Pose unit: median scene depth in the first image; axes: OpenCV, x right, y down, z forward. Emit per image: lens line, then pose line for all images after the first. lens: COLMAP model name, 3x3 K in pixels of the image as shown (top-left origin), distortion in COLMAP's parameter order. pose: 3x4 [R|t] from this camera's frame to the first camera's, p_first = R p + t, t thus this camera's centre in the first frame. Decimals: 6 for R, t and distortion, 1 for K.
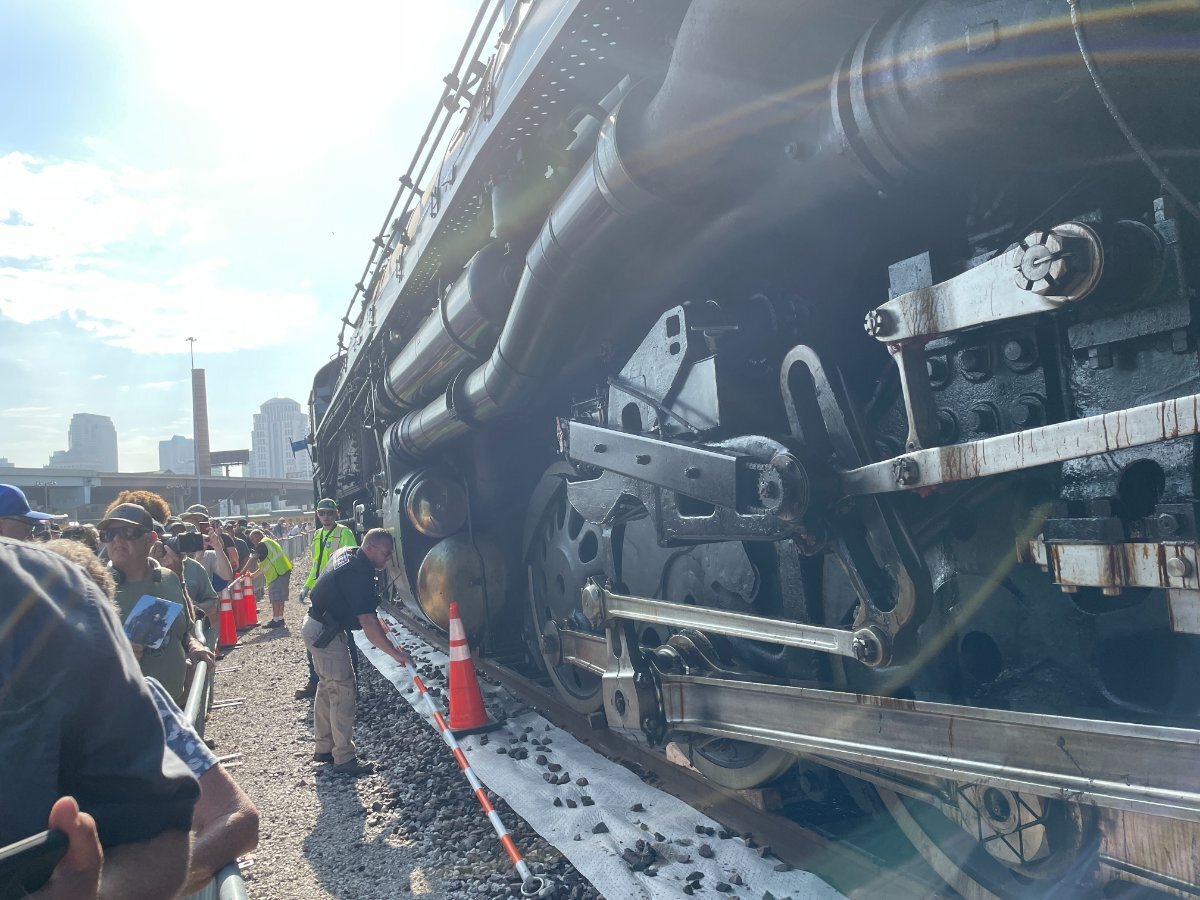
lens RADIAL K [[903.6, 0, 604.0], [0, 903.6, 442.1], [0, 0, 1]] dist [0.079940, -0.106536]
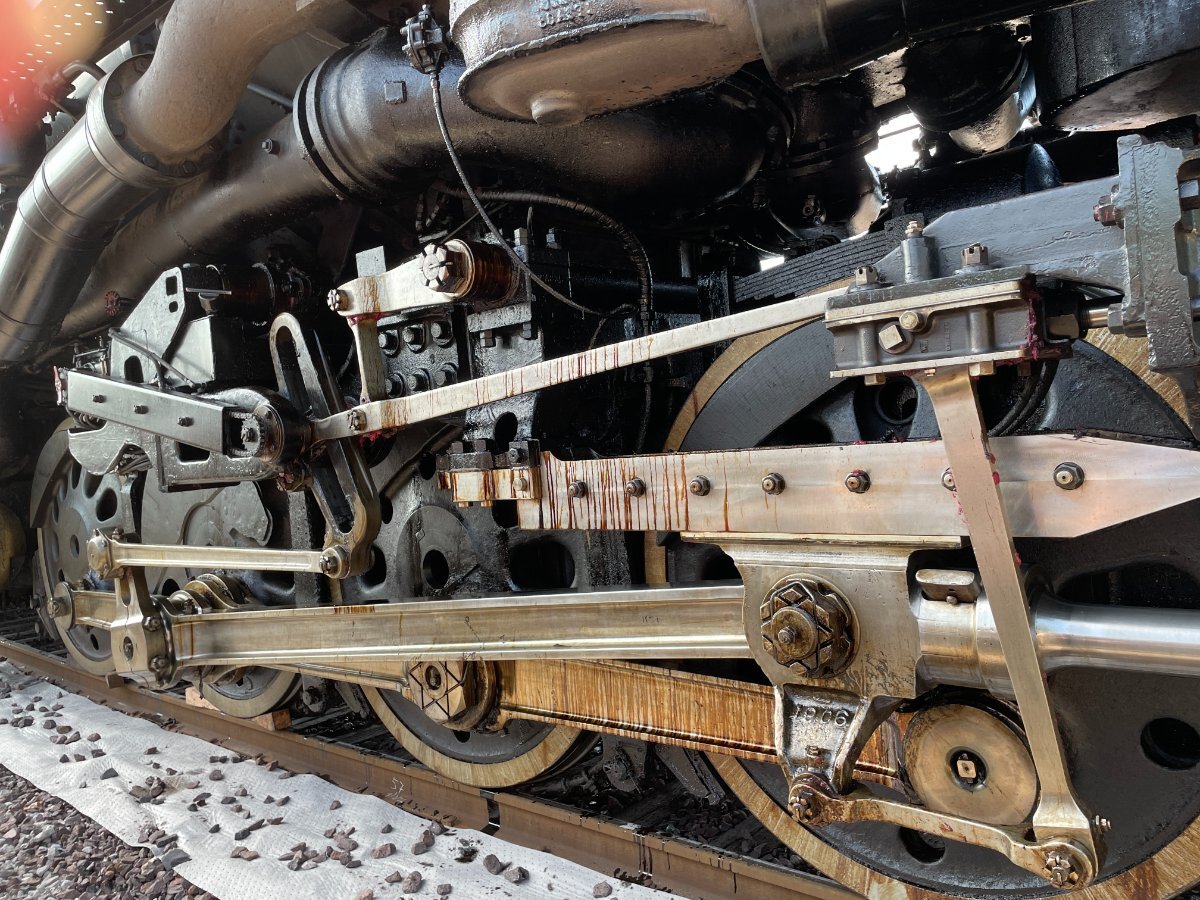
lens RADIAL K [[903.6, 0, 603.6], [0, 903.6, 444.5], [0, 0, 1]] dist [0.079940, -0.106536]
pose [[0.900583, 0.006248, 0.434639, 0.067486], [-0.023462, 0.999138, 0.034251, 0.011109], [-0.434050, -0.041043, 0.899953, -0.213520]]
